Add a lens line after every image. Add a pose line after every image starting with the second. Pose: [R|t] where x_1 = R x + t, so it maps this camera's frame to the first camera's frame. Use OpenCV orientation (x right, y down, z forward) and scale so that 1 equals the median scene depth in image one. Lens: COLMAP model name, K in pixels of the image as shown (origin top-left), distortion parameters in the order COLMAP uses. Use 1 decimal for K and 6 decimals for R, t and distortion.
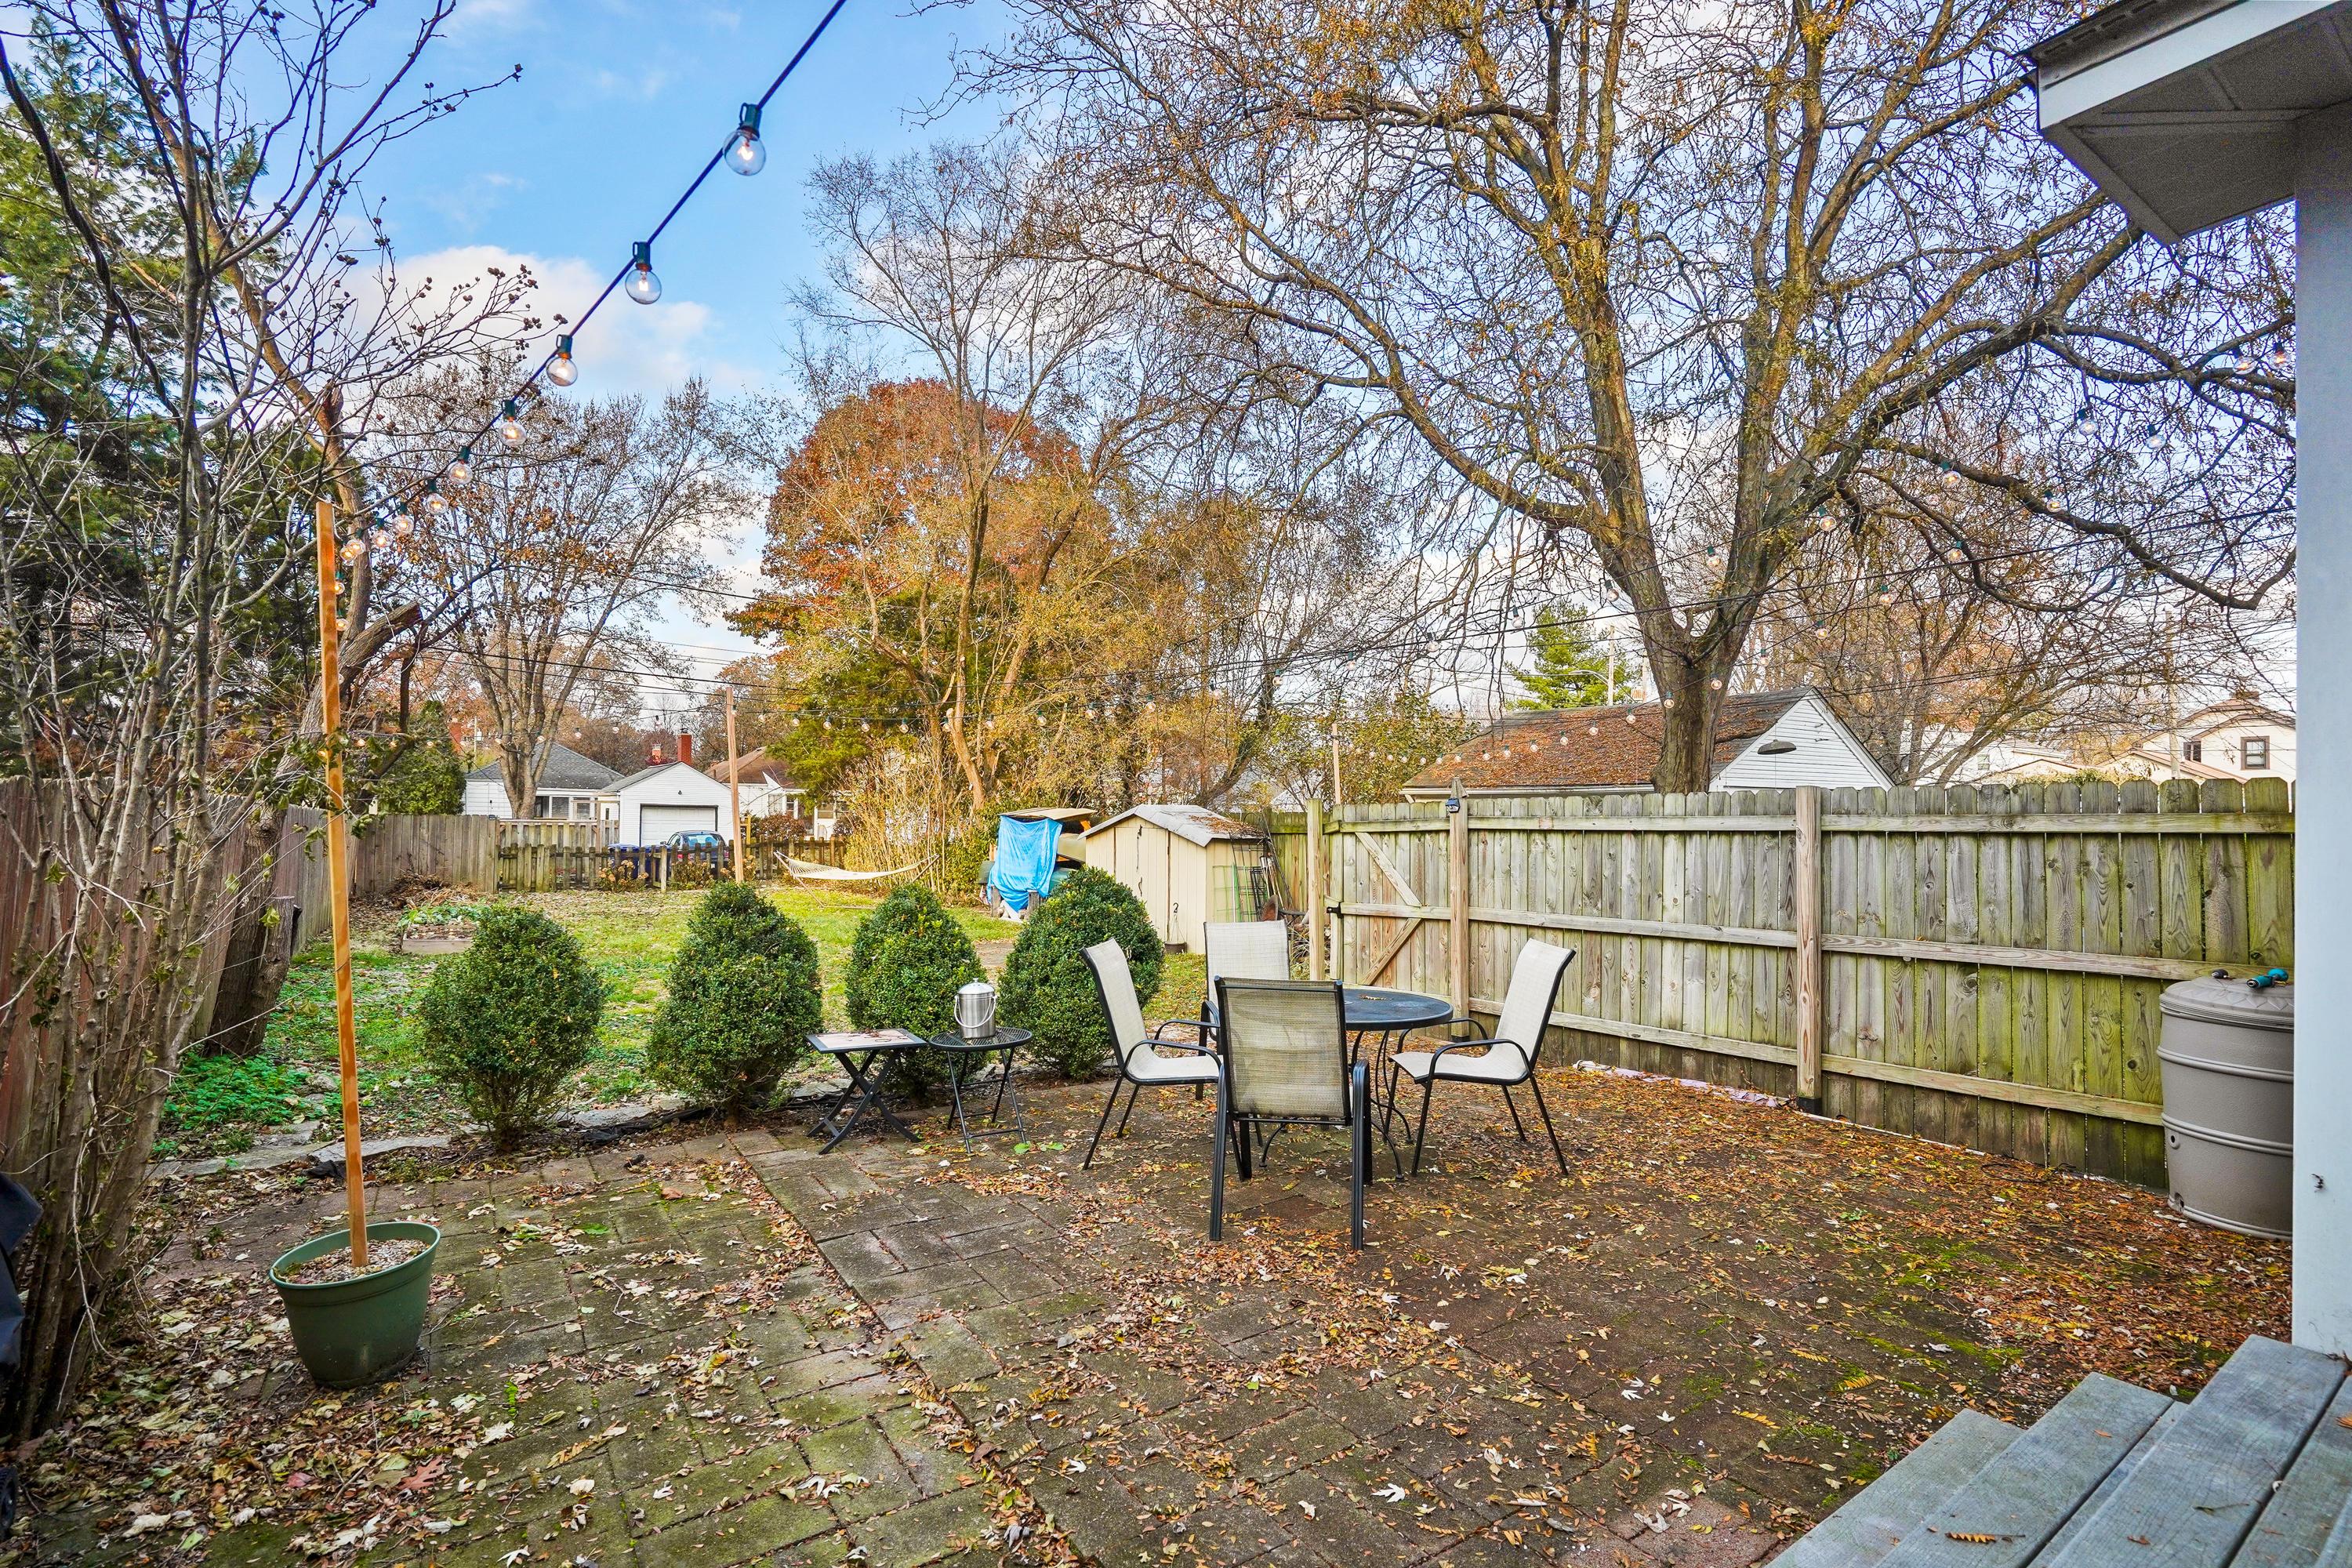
lens RADIAL K [[1093.3, 0, 1196.1], [0, 1093.3, 783.8], [0, 0, 1]] dist [-0.039411, 0.010176]
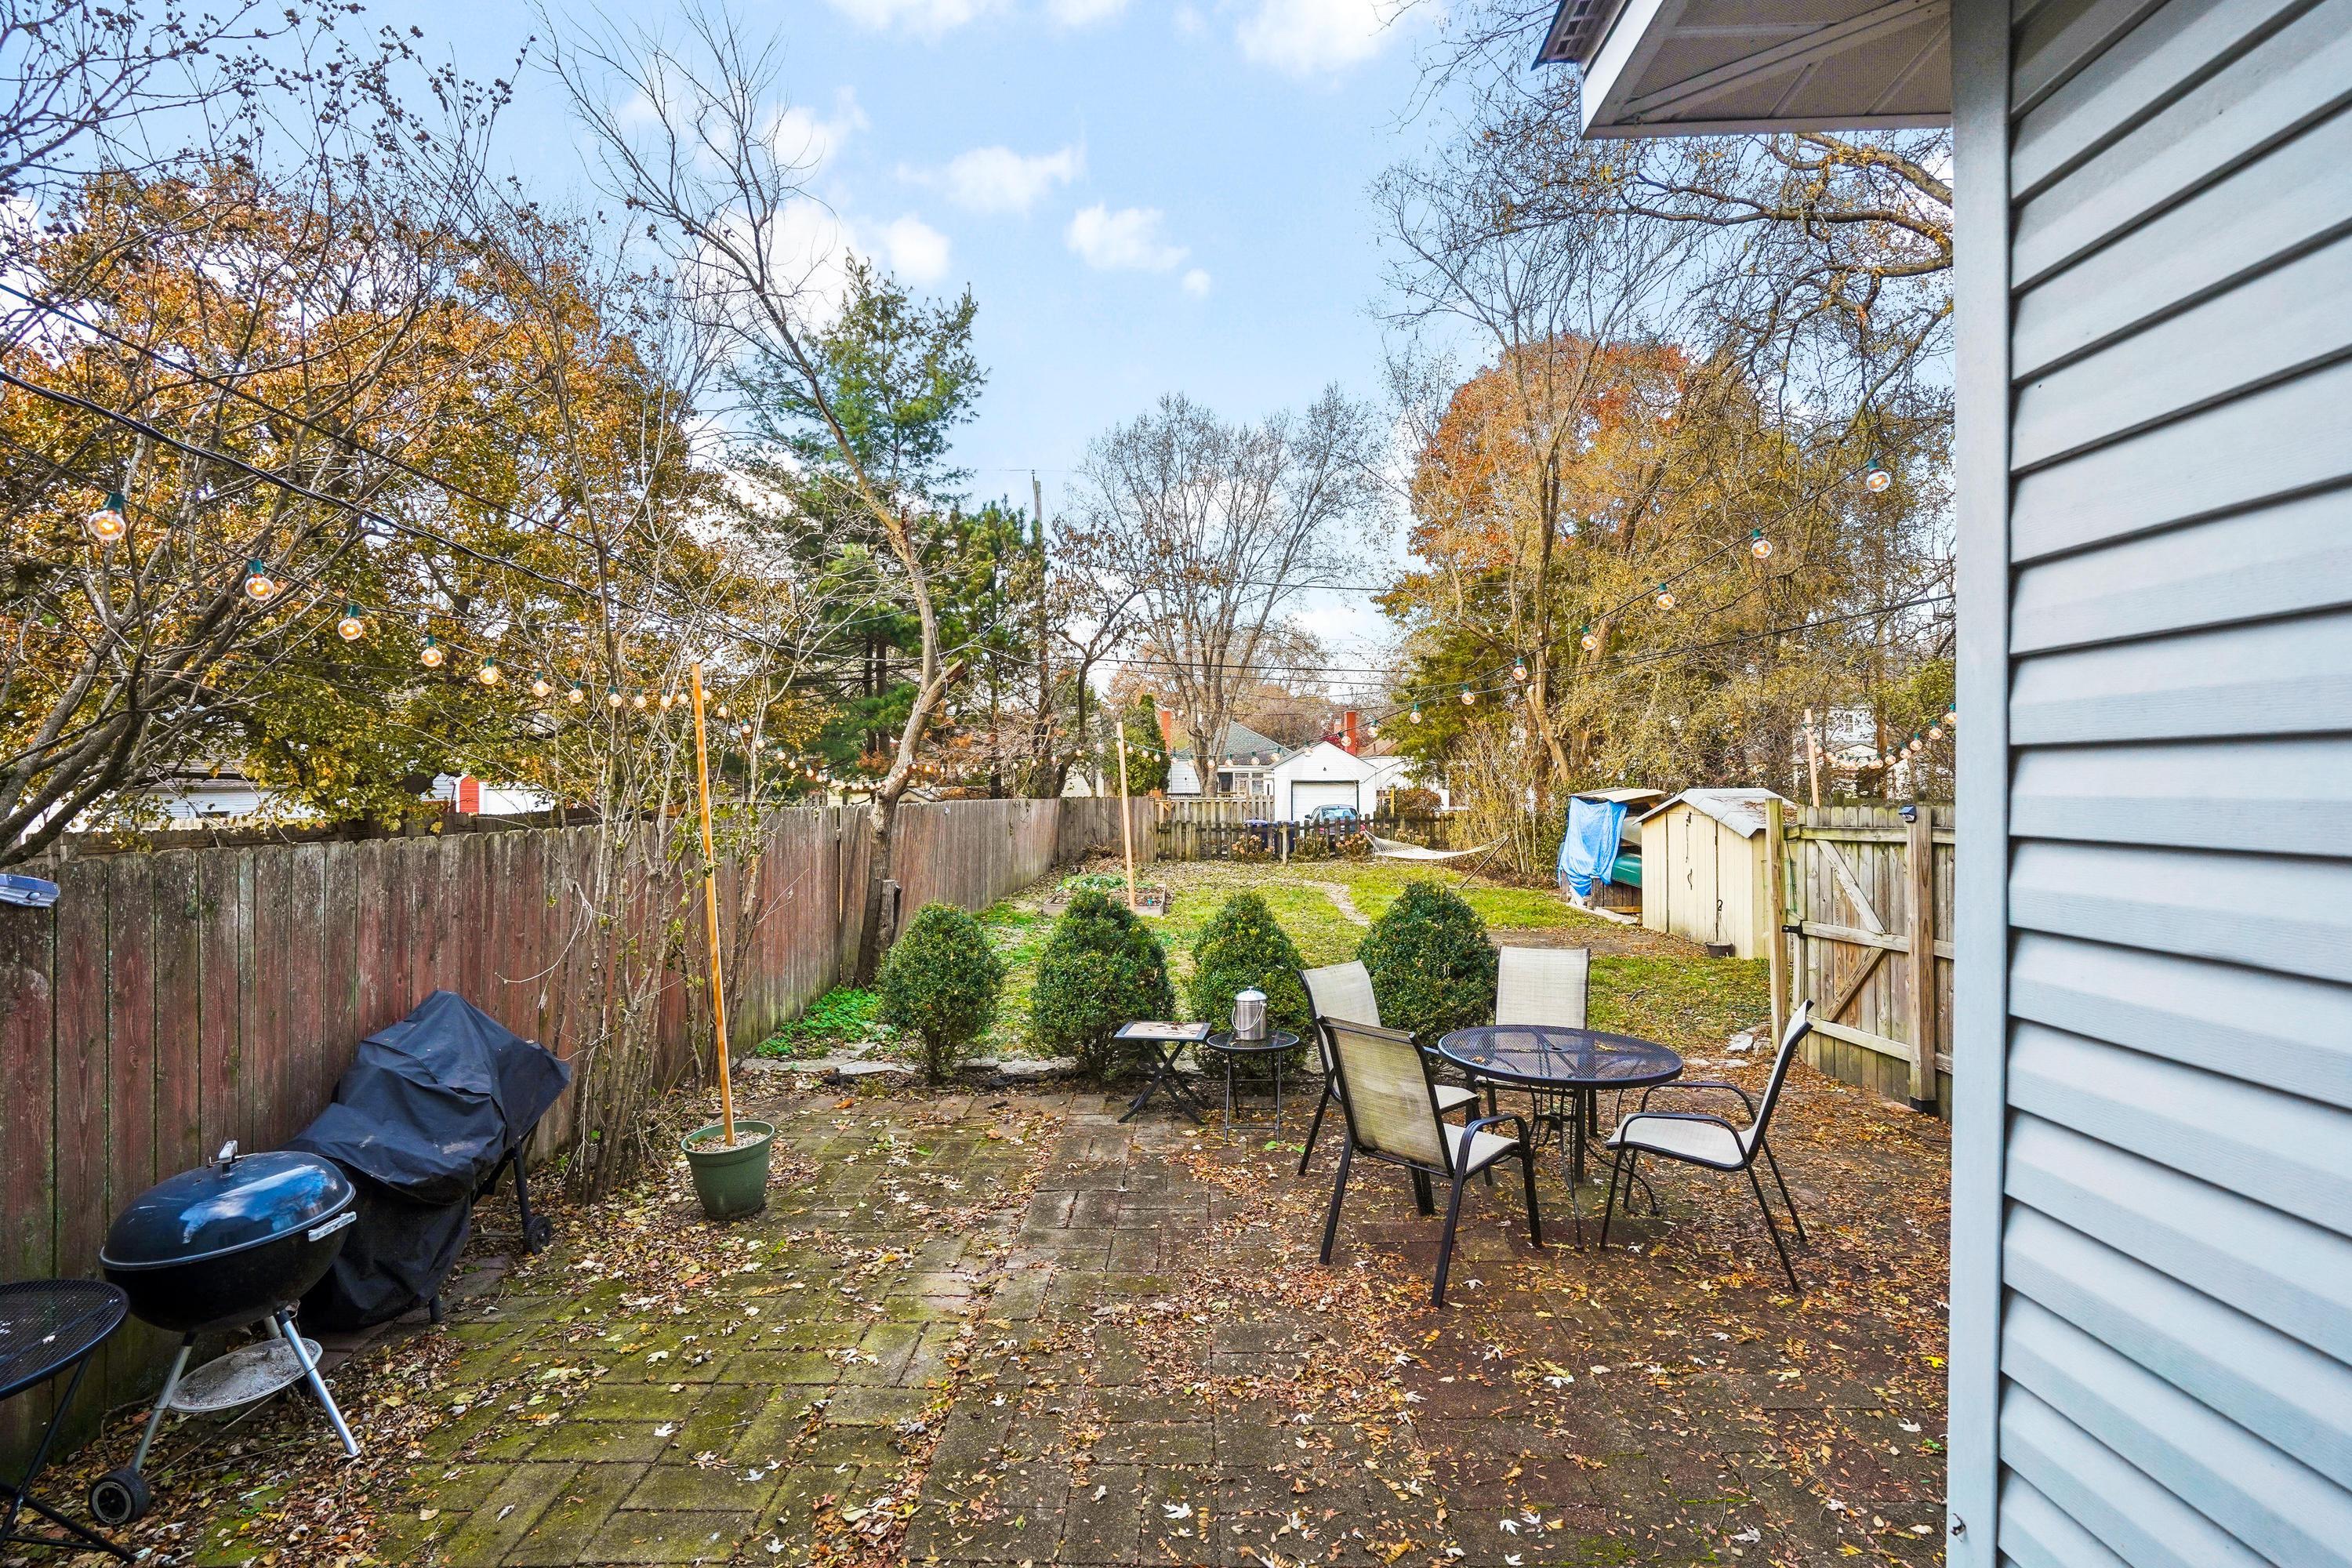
lens RADIAL K [[1093.3, 0, 1140.5], [0, 1093.3, 765.9], [0, 0, 1]] dist [-0.039411, 0.010176]
pose [[0.807572, -0.024719, -0.589251, 0.372870], [0.031933, 0.999488, 0.001837, -0.052604], [0.588904, -0.020300, 0.807948, 0.039956]]
